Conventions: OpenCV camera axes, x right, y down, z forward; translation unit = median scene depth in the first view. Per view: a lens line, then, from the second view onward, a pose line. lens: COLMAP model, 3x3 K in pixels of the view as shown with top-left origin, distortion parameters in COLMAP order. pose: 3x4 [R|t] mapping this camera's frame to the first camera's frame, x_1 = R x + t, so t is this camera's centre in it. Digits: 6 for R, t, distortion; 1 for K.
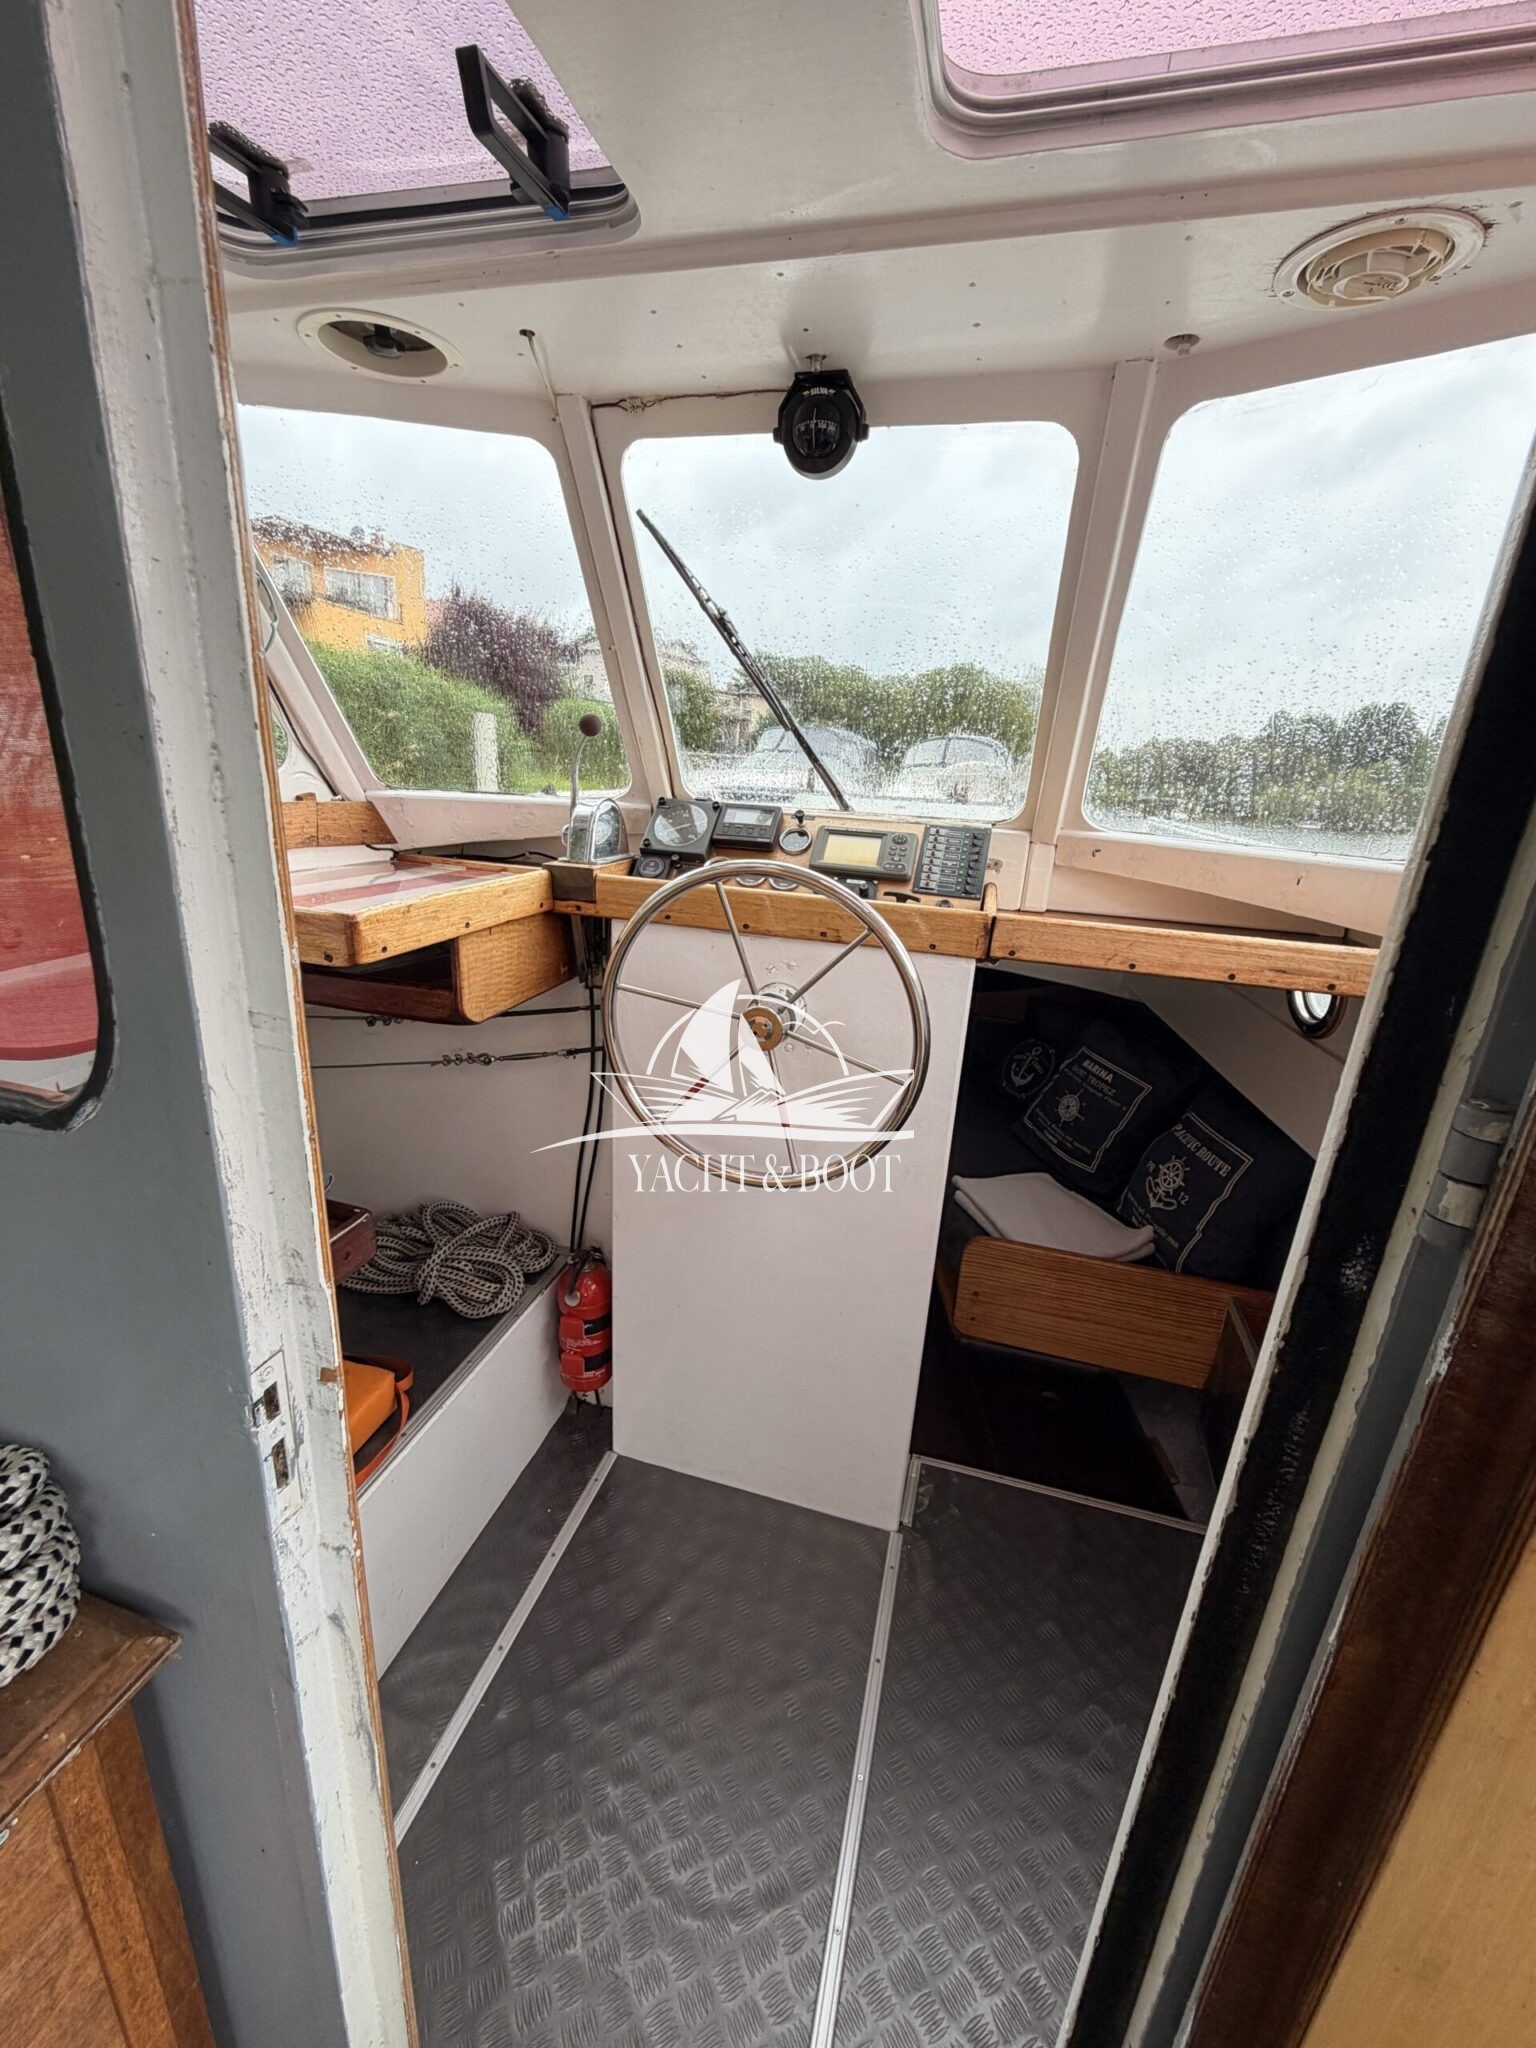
lens RADIAL K [[826.9, 0, 759.9], [0, 826.9, 1024.9], [0, 0, 1]] dist [-0.000304, 0.000430]
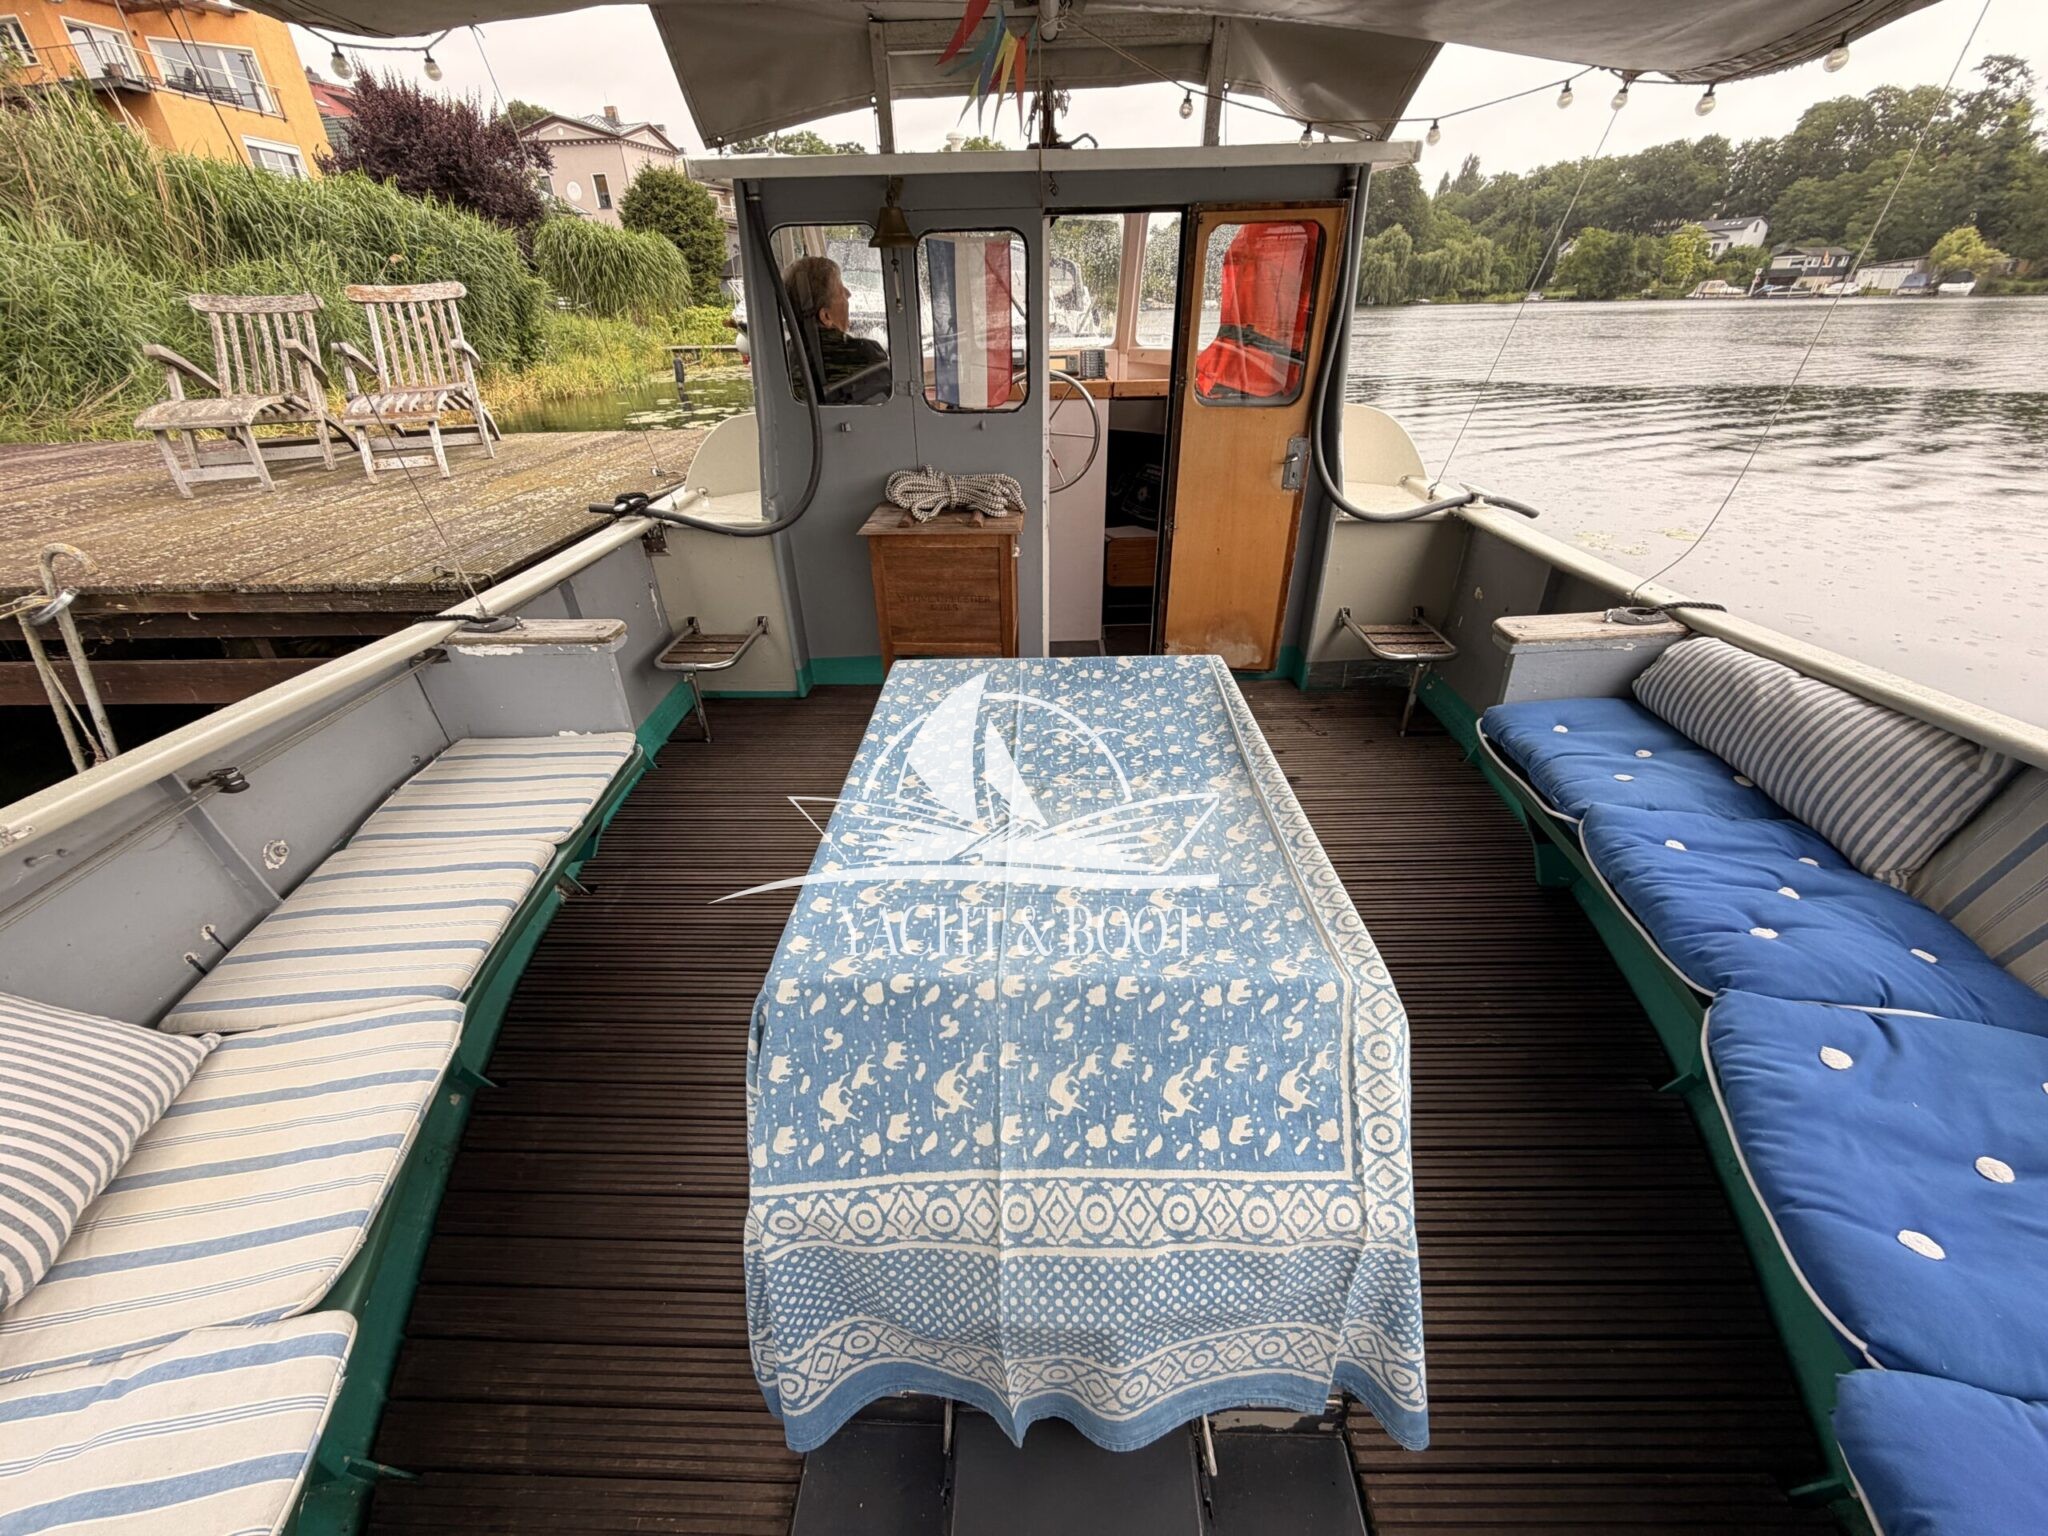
lens RADIAL K [[826.9, 0, 1010.3], [0, 826.9, 779.8], [0, 0, 1]] dist [-0.000304, 0.000430]
pose [[0.962974, -0.198730, 0.182176, -0.736014], [0.145487, 0.951966, 0.269433, 0.303578], [-0.226970, -0.232952, 0.945631, -1.685133]]
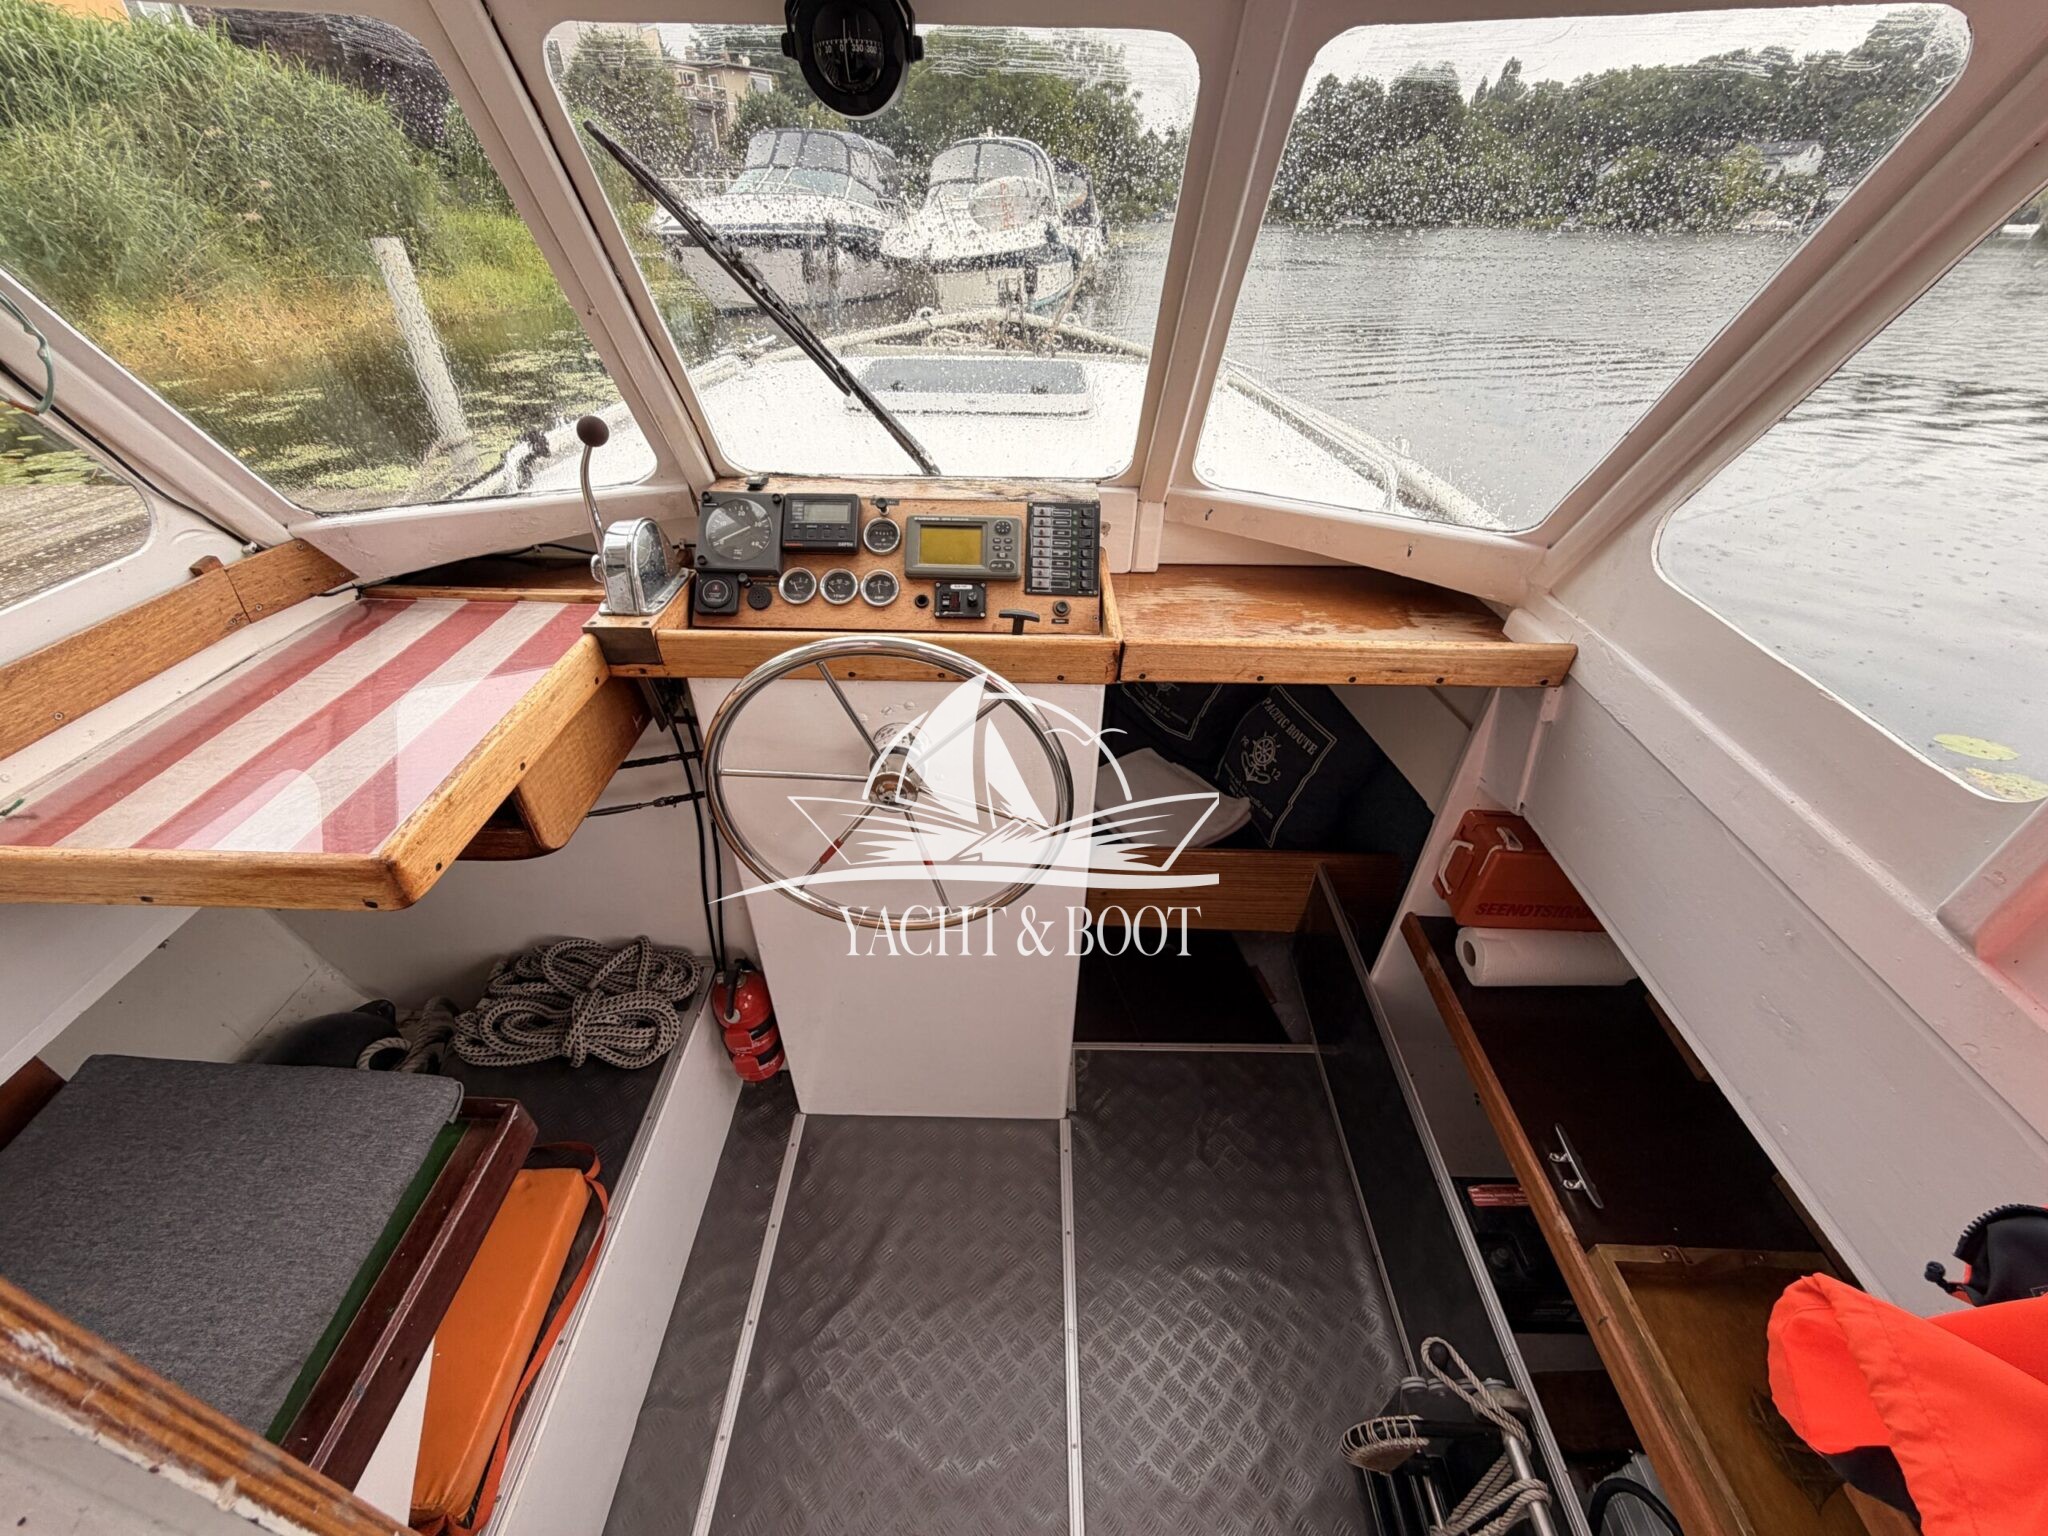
lens RADIAL K [[826.9, 0, 1014.6], [0, 826.9, 784.3], [0, 0, 1]] dist [-0.000304, 0.000430]
pose [[0.965408, -0.188673, 0.179974, -0.026414], [0.115750, 0.928596, 0.352577, -0.265861], [-0.233645, -0.319549, 0.918313, 0.098660]]
